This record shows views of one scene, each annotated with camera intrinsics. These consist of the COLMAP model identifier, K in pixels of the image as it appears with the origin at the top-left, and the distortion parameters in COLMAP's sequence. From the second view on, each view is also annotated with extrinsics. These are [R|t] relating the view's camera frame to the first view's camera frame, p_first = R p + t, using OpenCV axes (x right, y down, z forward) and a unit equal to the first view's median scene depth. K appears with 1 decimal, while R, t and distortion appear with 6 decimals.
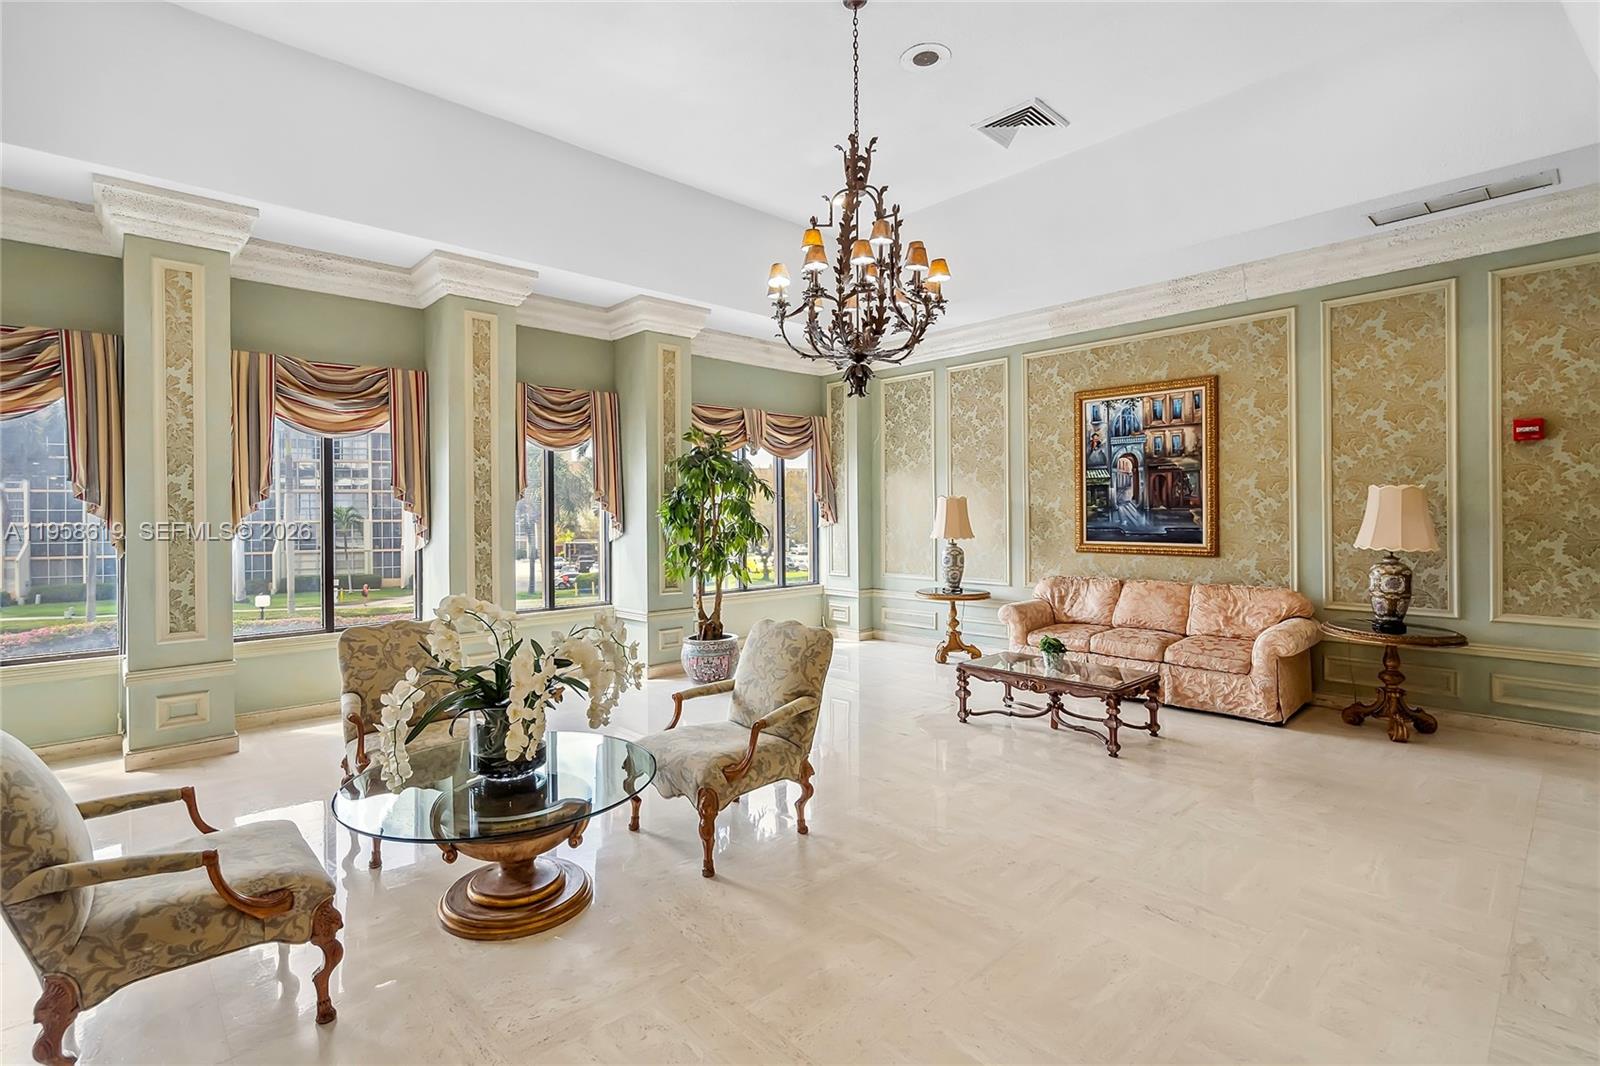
lens RADIAL K [[757.8, 0, 841.4], [0, 757.8, 525.0], [0, 0, 1]] dist [-0.000243, 0.000686]
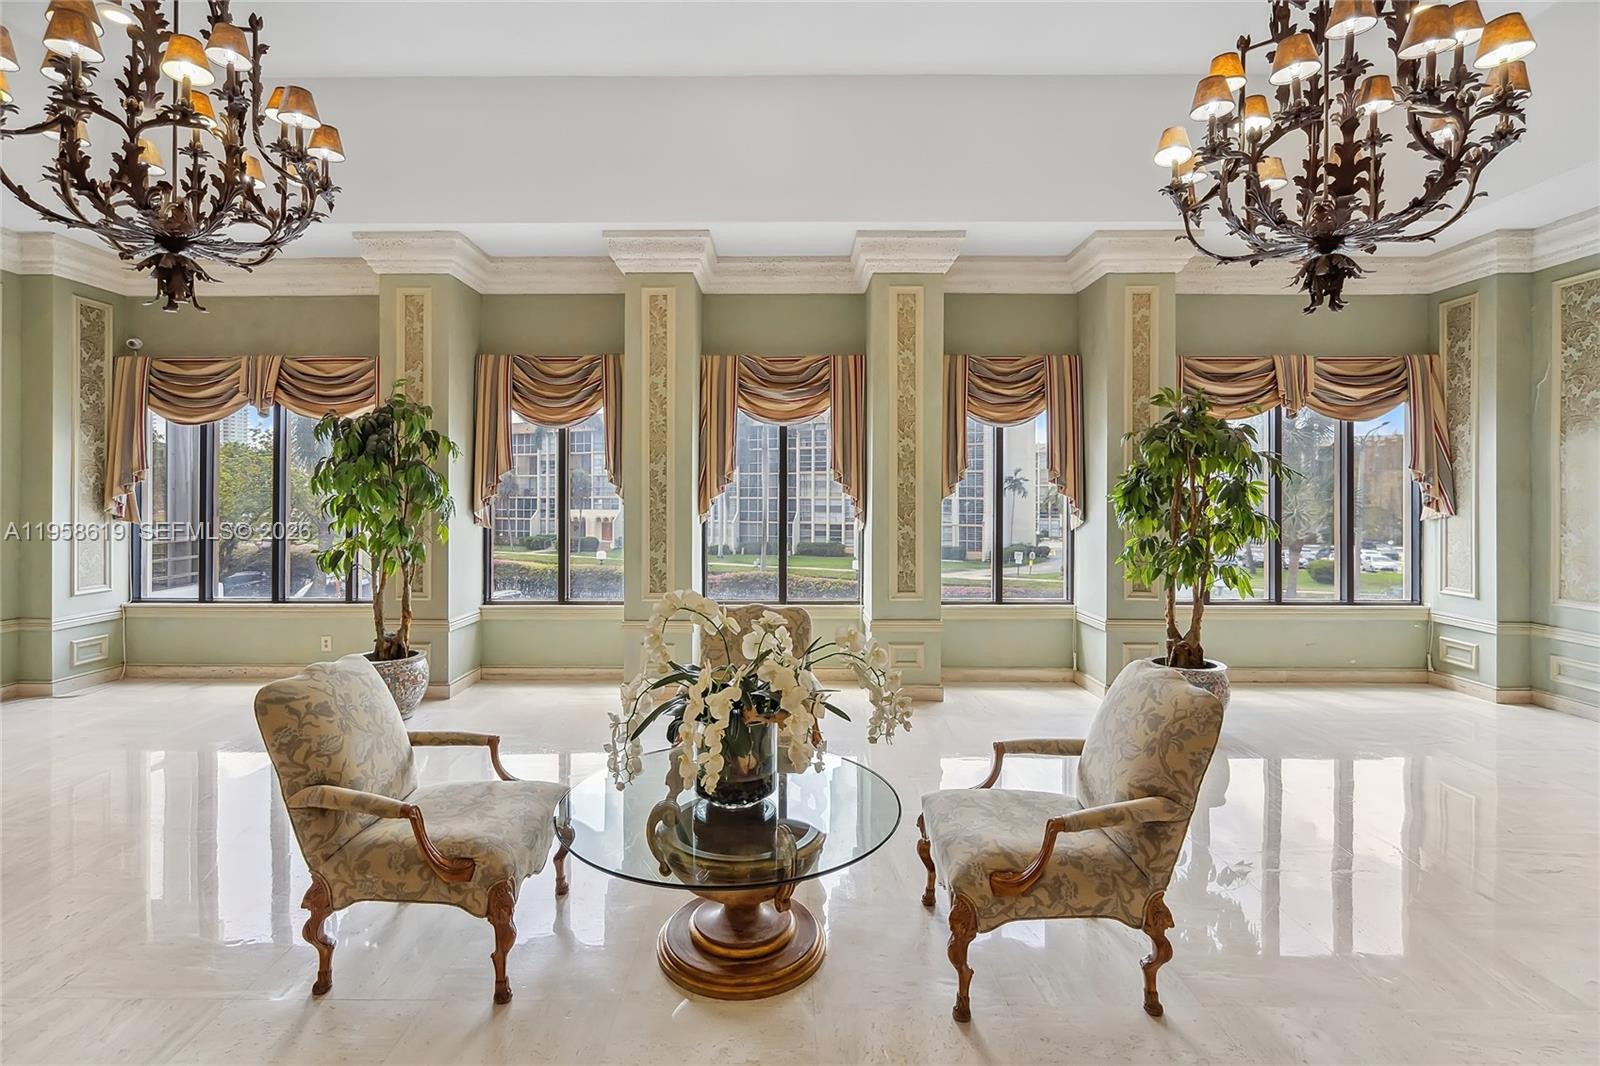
lens RADIAL K [[778.7, 0, 799.0], [0, 778.7, 496.0], [0, 0, 1]] dist [-0.001163, 0.001404]
pose [[0.698241, 0.012335, -0.715756, 0.142298], [-0.019445, 0.999809, -0.001740, -0.012264], [0.715599, 0.015133, 0.698348, 0.230974]]
